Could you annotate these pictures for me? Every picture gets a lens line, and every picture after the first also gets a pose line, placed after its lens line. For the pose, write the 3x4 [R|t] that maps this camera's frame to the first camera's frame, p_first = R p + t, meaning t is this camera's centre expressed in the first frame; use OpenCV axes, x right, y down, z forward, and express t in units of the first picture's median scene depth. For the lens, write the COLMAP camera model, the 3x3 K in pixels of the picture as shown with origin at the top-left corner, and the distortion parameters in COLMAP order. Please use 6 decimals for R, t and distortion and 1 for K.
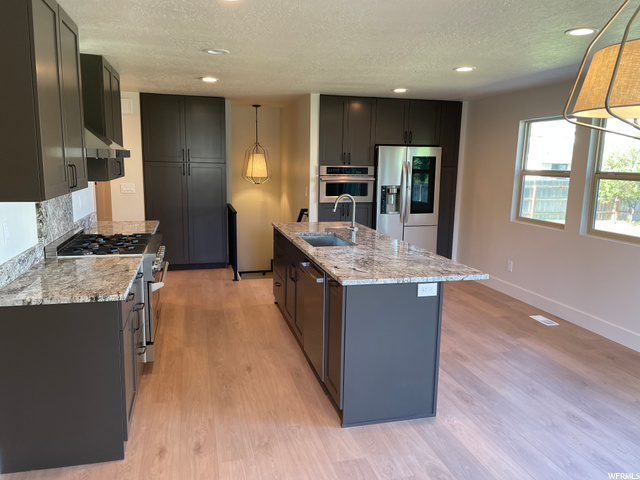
lens RADIAL K [[479.9, 0, 320.0], [0, 479.9, 240.0], [0, 0, 1]] dist [0.092507, -0.121919]
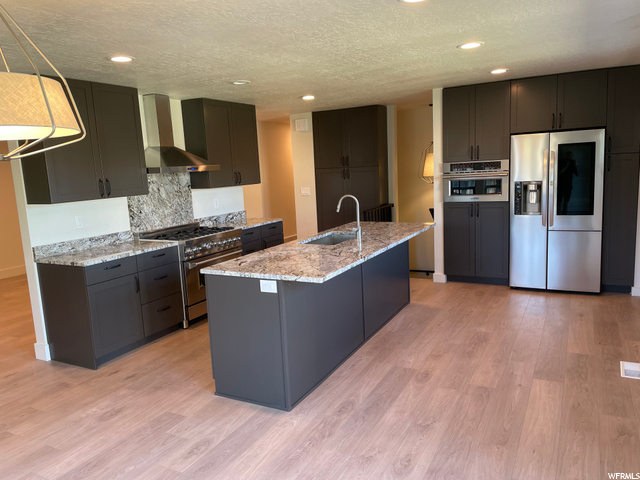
lens RADIAL K [[479.9, 0, 320.0], [0, 479.9, 240.0], [0, 0, 1]] dist [0.092507, -0.121919]
pose [[0.731078, 0.049053, -0.680528, 0.488450], [-0.047679, 0.998647, 0.020763, -0.012175], [0.680626, 0.017267, 0.732427, 0.145764]]
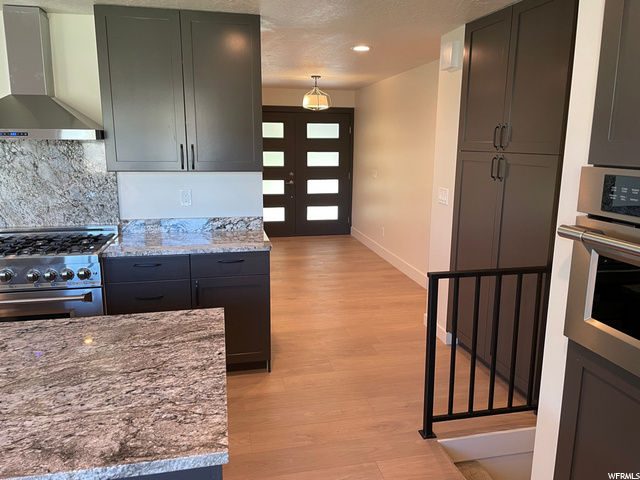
lens RADIAL K [[479.9, 0, 320.0], [0, 479.9, 240.0], [0, 0, 1]] dist [0.092507, -0.121919]
pose [[-0.041674, 0.180434, -0.982704, 0.219885], [-0.172783, 0.967438, 0.184958, -0.145500], [0.984078, 0.177503, -0.009141, 0.913583]]
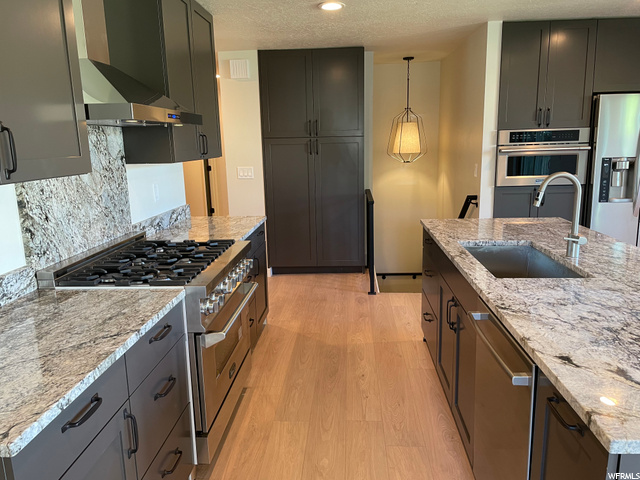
lens RADIAL K [[479.9, 0, 320.0], [0, 479.9, 240.0], [0, 0, 1]] dist [0.092507, -0.121919]
pose [[0.947497, 0.022377, -0.318979, -0.017338], [-0.010066, 0.999141, 0.040193, -0.028464], [0.319605, -0.034872, 0.946909, 0.284482]]
